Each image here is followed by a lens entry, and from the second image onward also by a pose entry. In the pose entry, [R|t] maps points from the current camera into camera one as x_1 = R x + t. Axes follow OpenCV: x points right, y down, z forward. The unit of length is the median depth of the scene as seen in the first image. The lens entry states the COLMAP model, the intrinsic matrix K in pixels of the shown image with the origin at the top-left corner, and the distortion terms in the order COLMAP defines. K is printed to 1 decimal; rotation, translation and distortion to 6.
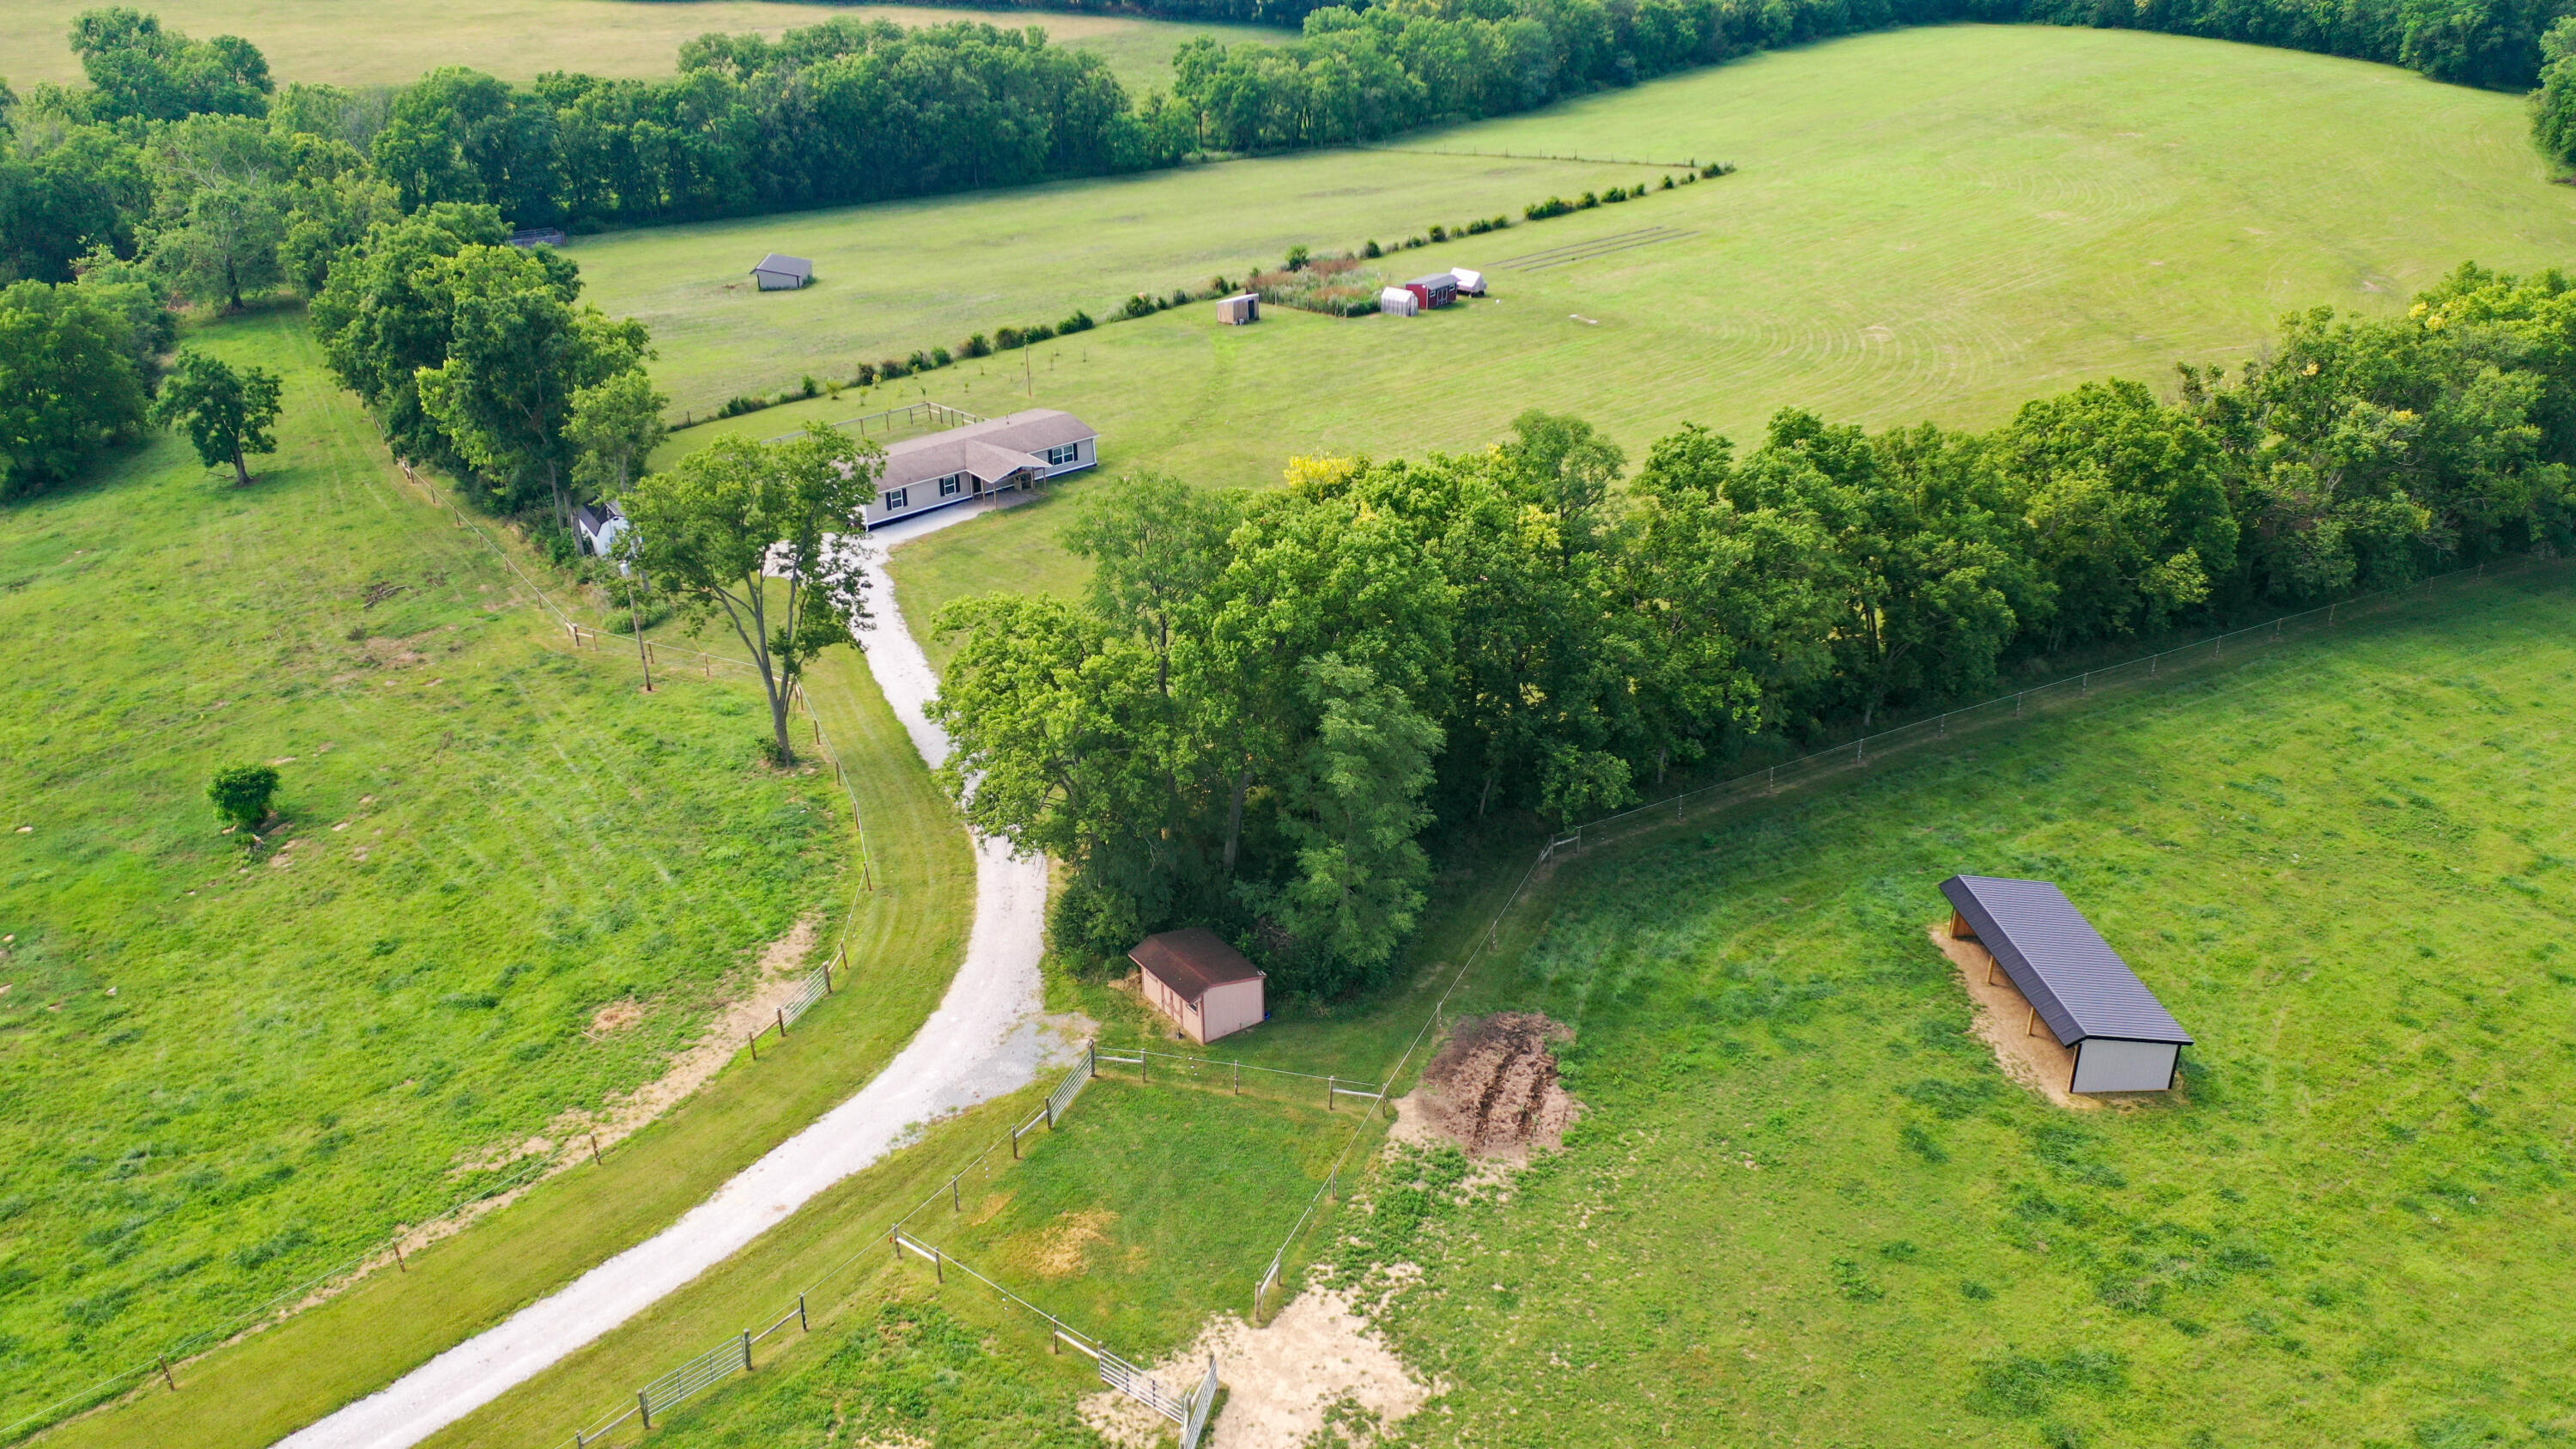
lens RADIAL K [[2087.0, 0, 1288.0], [0, 2087.0, 724.5], [0, 0, 1]] dist [0.008988, 0.004574]
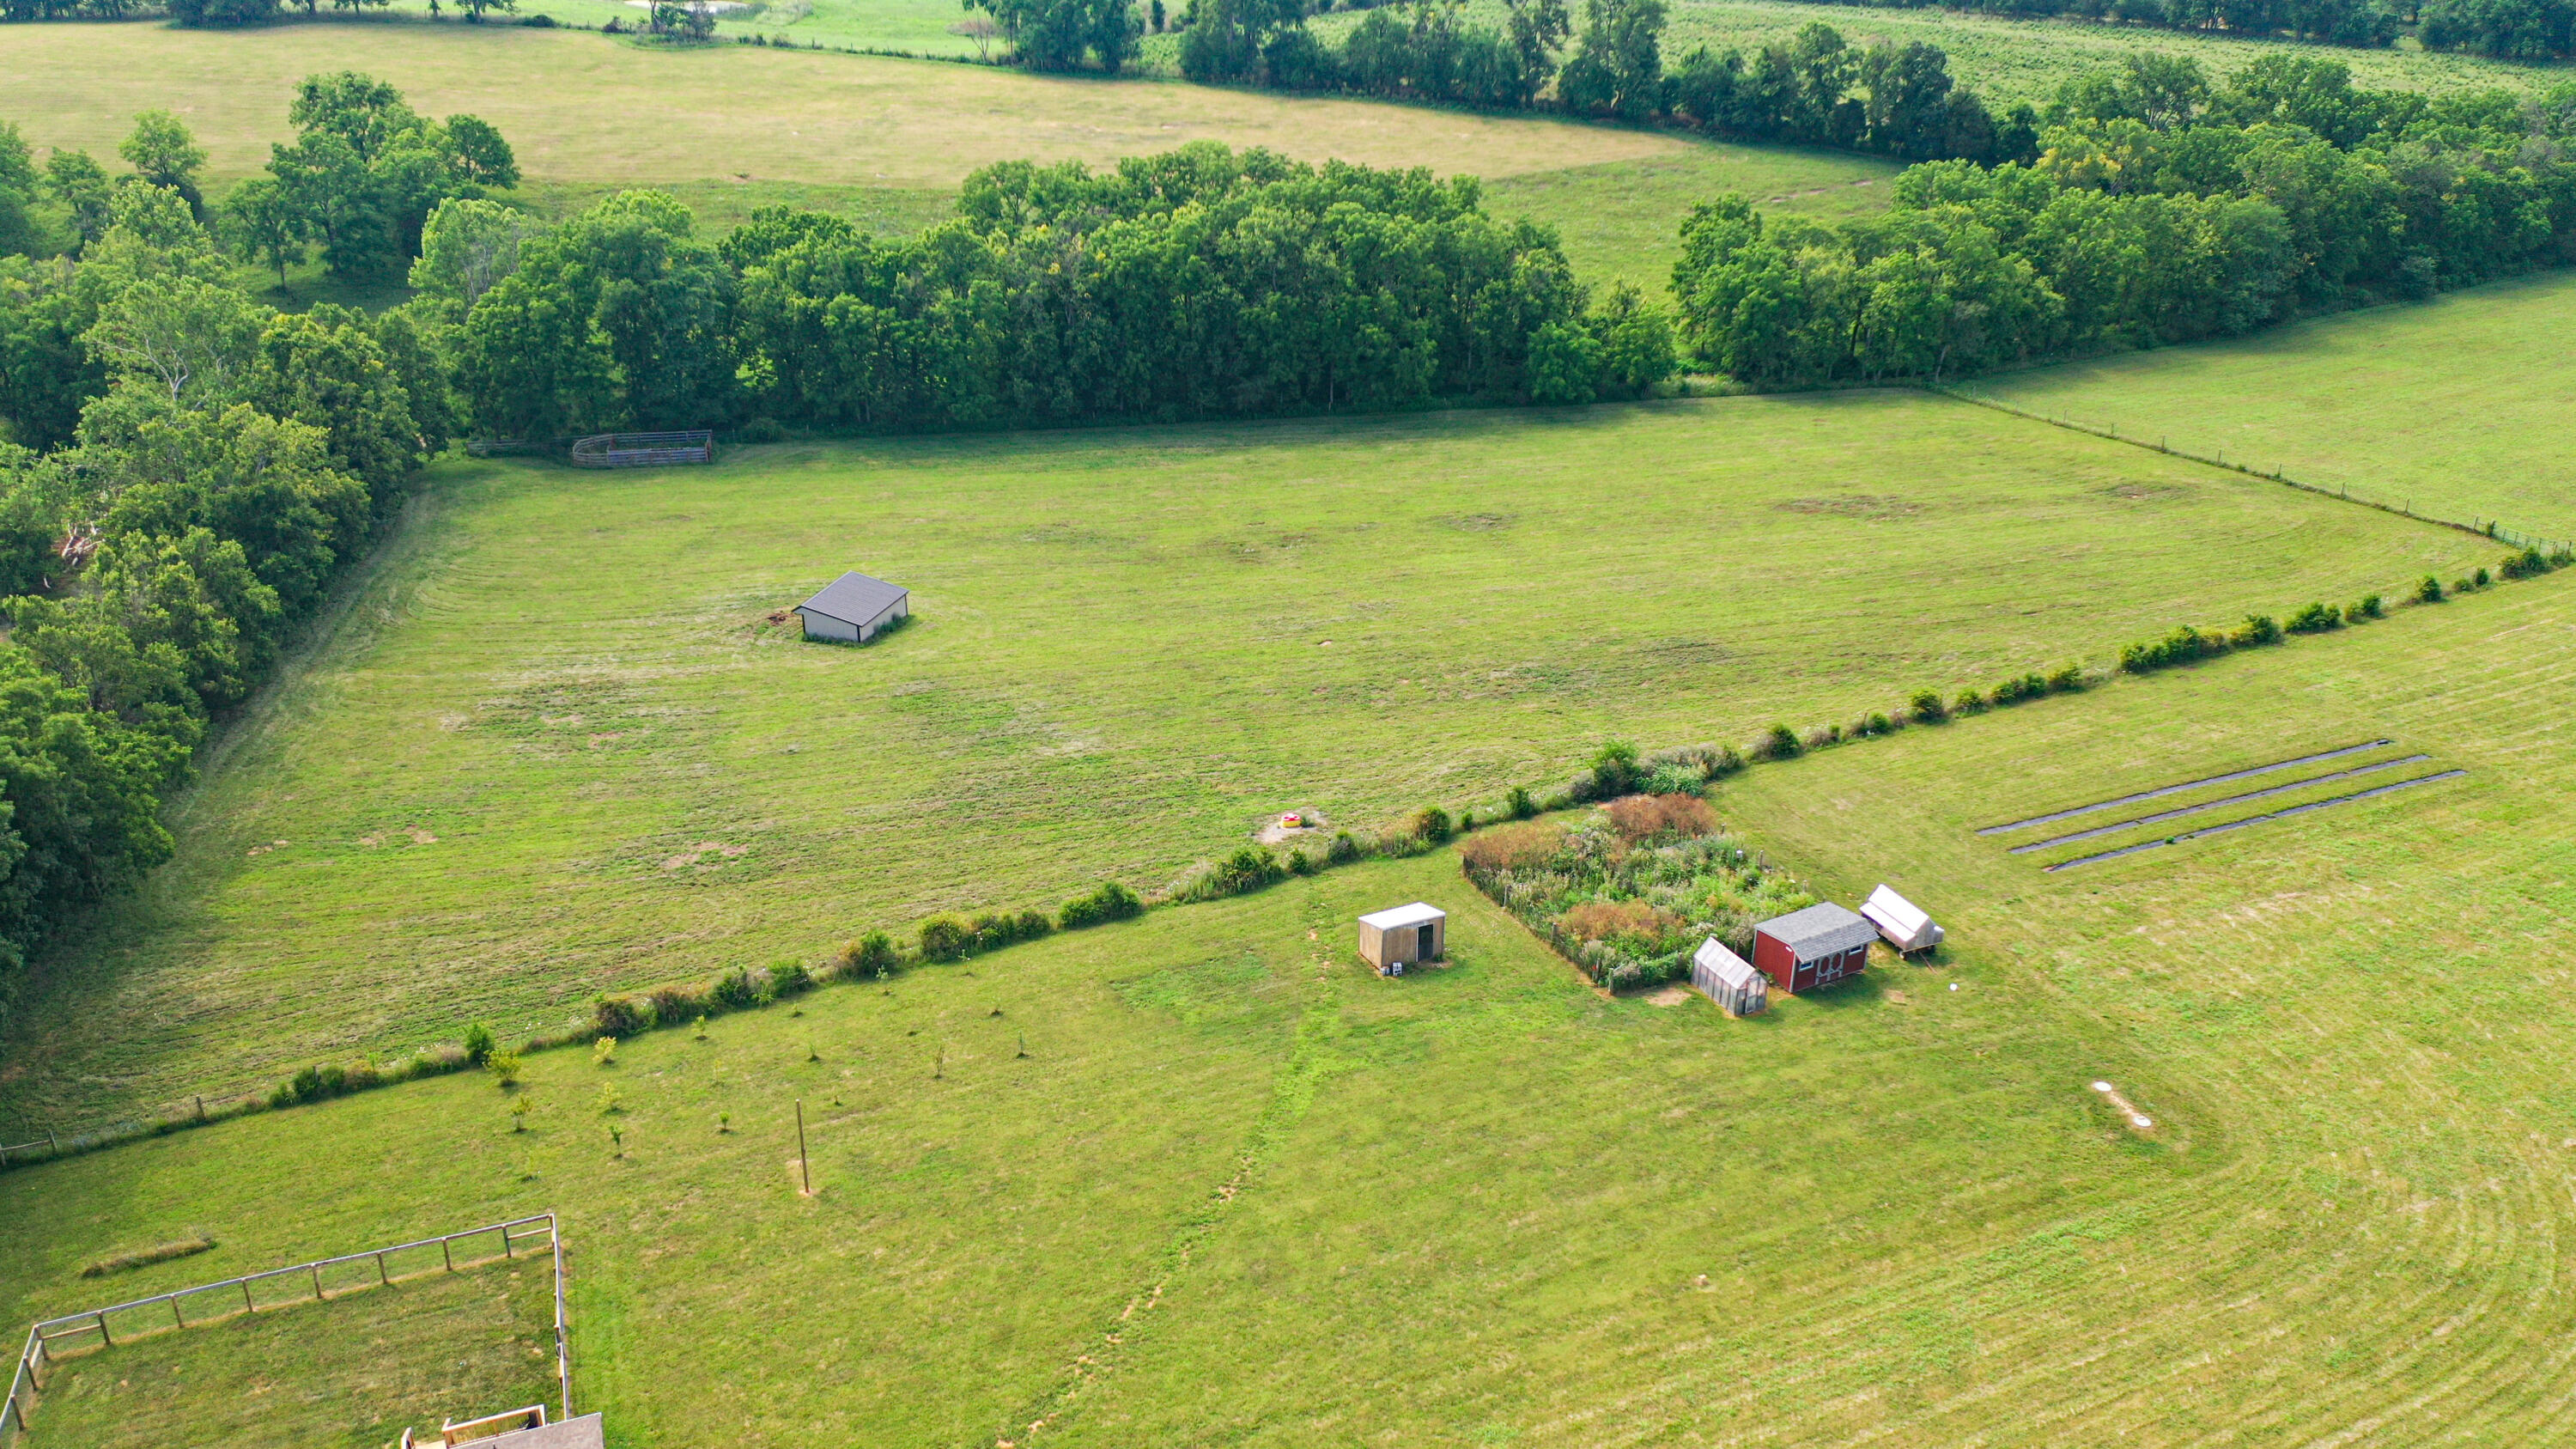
lens RADIAL K [[2087.0, 0, 1288.0], [0, 2087.0, 724.5], [0, 0, 1]] dist [0.008988, 0.004574]
pose [[0.939443, 0.161549, -0.302238, 0.067037], [-0.158805, 0.986731, 0.033802, -0.185843], [0.303689, 0.016242, 0.952633, 0.360019]]
